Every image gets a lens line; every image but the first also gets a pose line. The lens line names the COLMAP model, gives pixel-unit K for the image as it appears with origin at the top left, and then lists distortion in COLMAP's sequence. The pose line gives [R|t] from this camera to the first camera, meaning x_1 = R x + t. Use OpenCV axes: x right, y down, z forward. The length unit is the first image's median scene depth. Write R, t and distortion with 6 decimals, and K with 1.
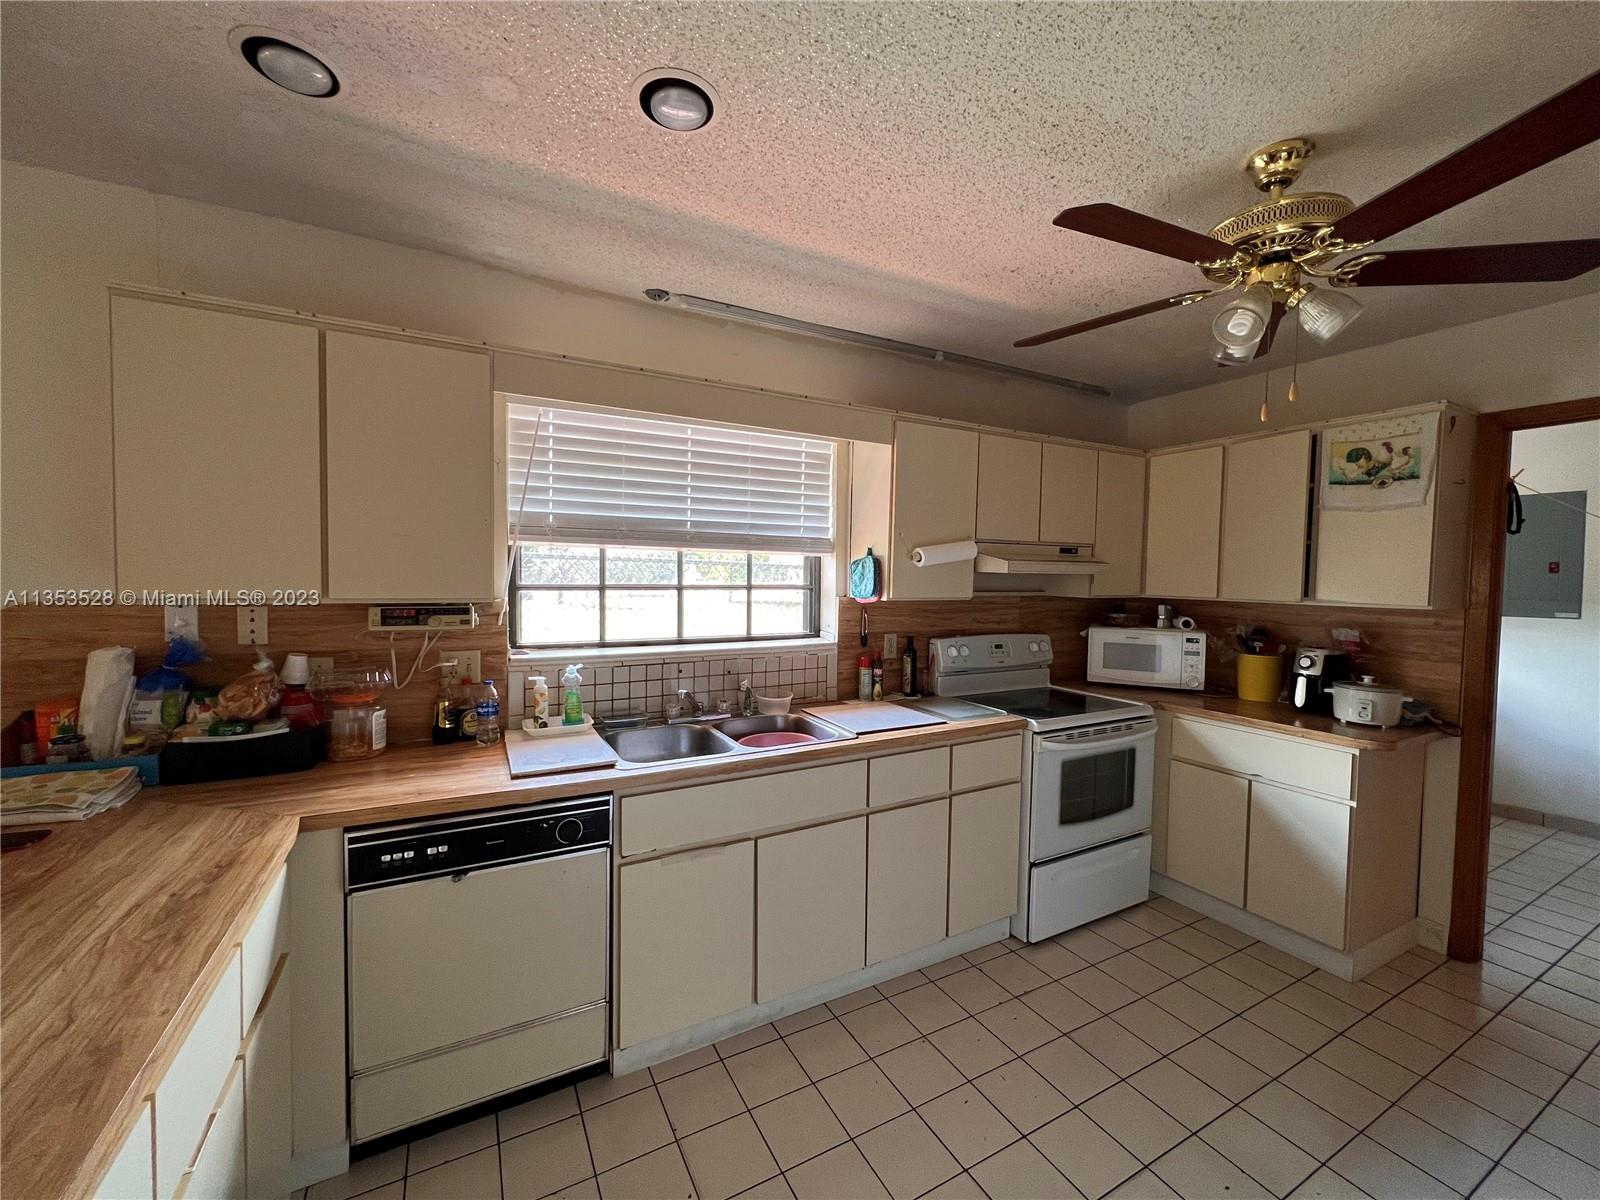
lens RADIAL K [[638.3, 0, 801.4], [0, 638.3, 599.8], [0, 0, 1]] dist [0.002038, 0.000202]
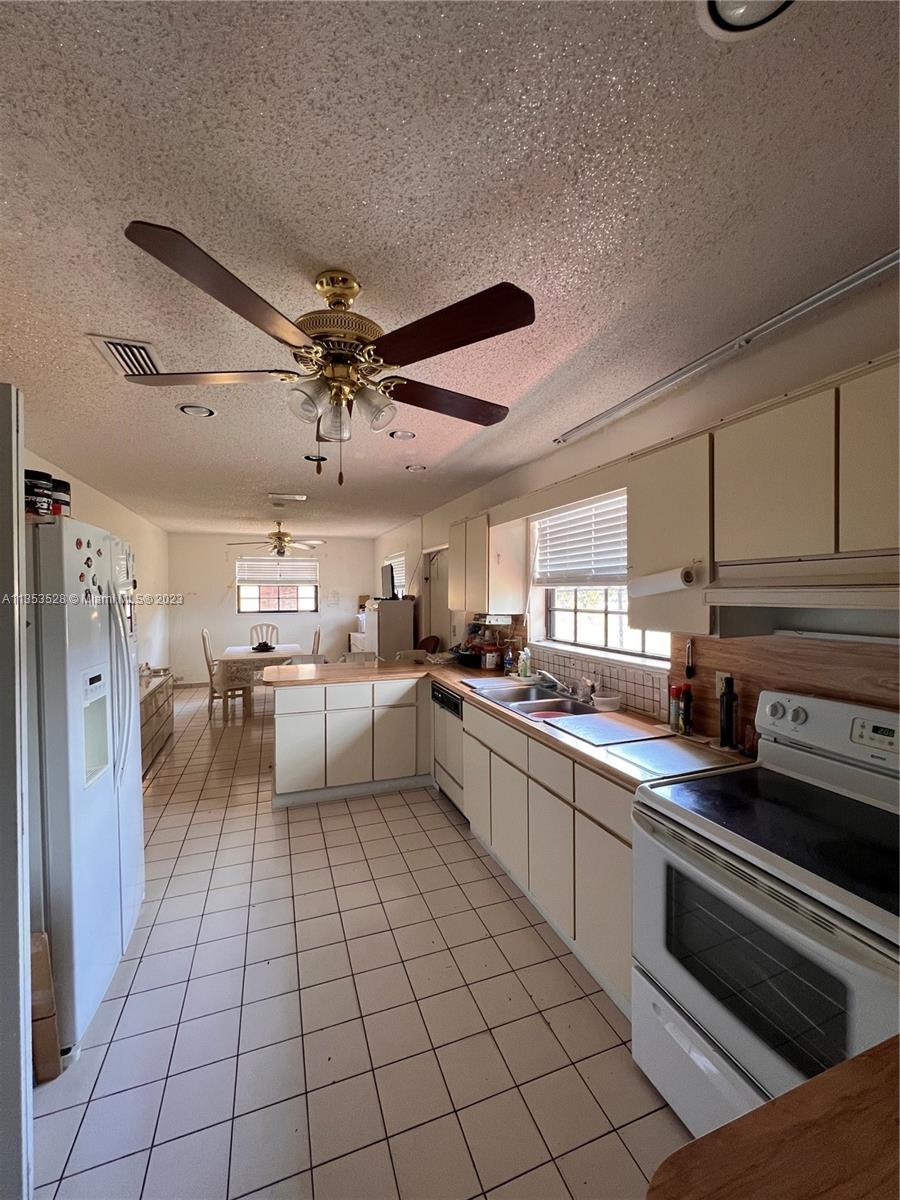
lens RADIAL K [[478.8, 0, 450.9], [0, 478.8, 596.9], [0, 0, 1]] dist [0.002038, 0.000202]
pose [[-0.137769, -0.004711, -0.990453, 1.035338], [-0.042891, 0.999079, 0.001214, -0.043553], [0.989535, 0.042649, -0.137844, 0.855273]]
